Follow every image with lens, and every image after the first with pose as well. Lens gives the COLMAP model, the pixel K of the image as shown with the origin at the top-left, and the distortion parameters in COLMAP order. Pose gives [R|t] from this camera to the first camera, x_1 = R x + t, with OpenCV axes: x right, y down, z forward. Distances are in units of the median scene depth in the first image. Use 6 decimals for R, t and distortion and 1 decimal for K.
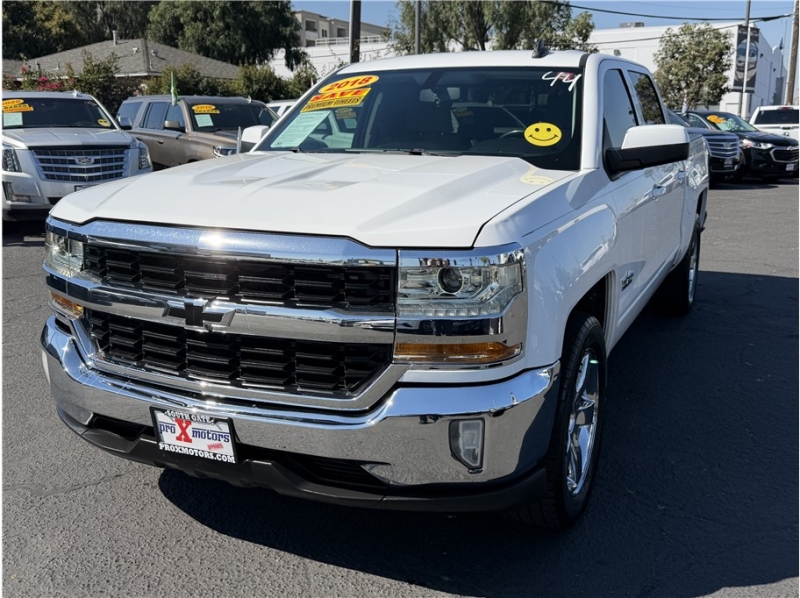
lens RADIAL K [[878.9, 0, 371.9], [0, 878.9, 299.1], [0, 0, 1]] dist [0.151246, -0.311694]
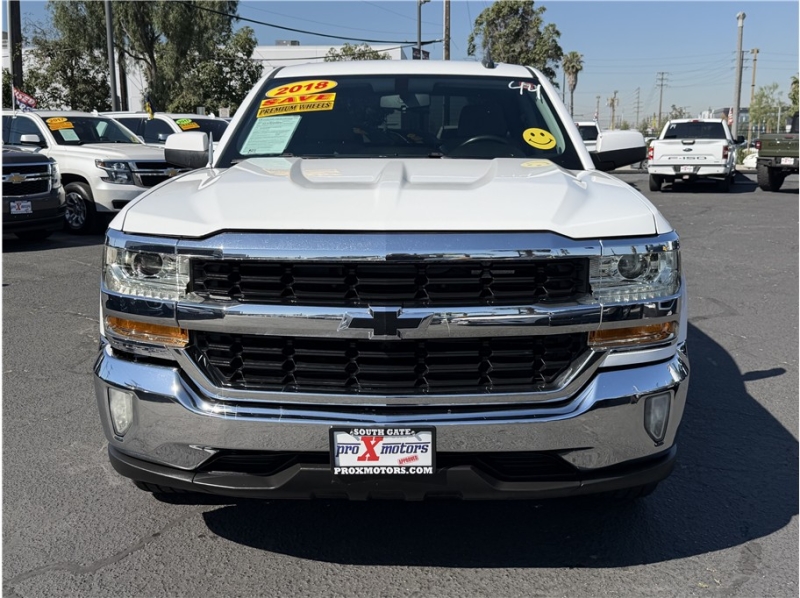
lens RADIAL K [[928.9, 0, 400.3], [0, 928.9, 300.0], [0, 0, 1]] dist [0.168233, -0.421534]
pose [[0.900083, -0.074951, 0.429223, -0.581703], [0.087383, 0.996131, -0.009299, 0.003483], [-0.426865, 0.045877, 0.903151, 0.085237]]
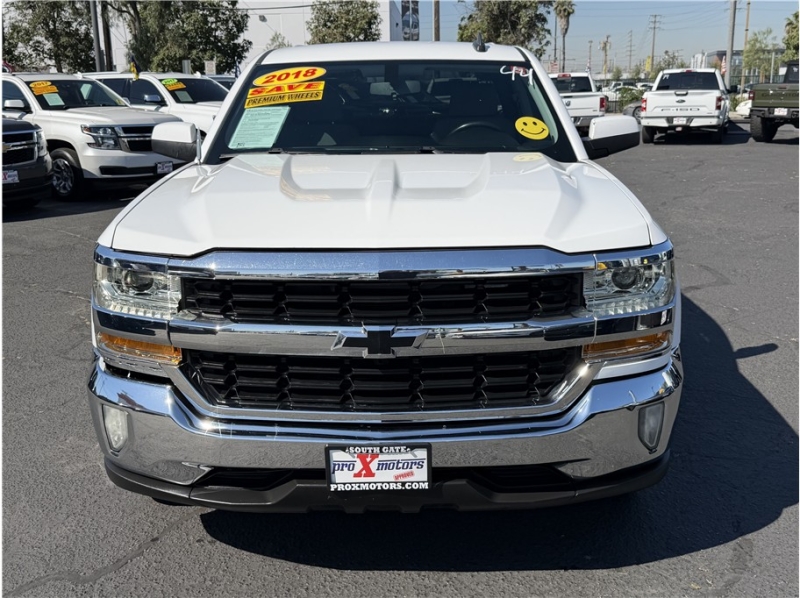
lens RADIAL K [[928.9, 0, 400.3], [0, 928.9, 300.0], [0, 0, 1]] dist [0.168233, -0.421534]
pose [[0.895241, -0.113104, 0.430988, -0.573578], [0.100988, 0.993581, 0.050974, -0.071682], [-0.433987, -0.002109, 0.900917, 0.088583]]
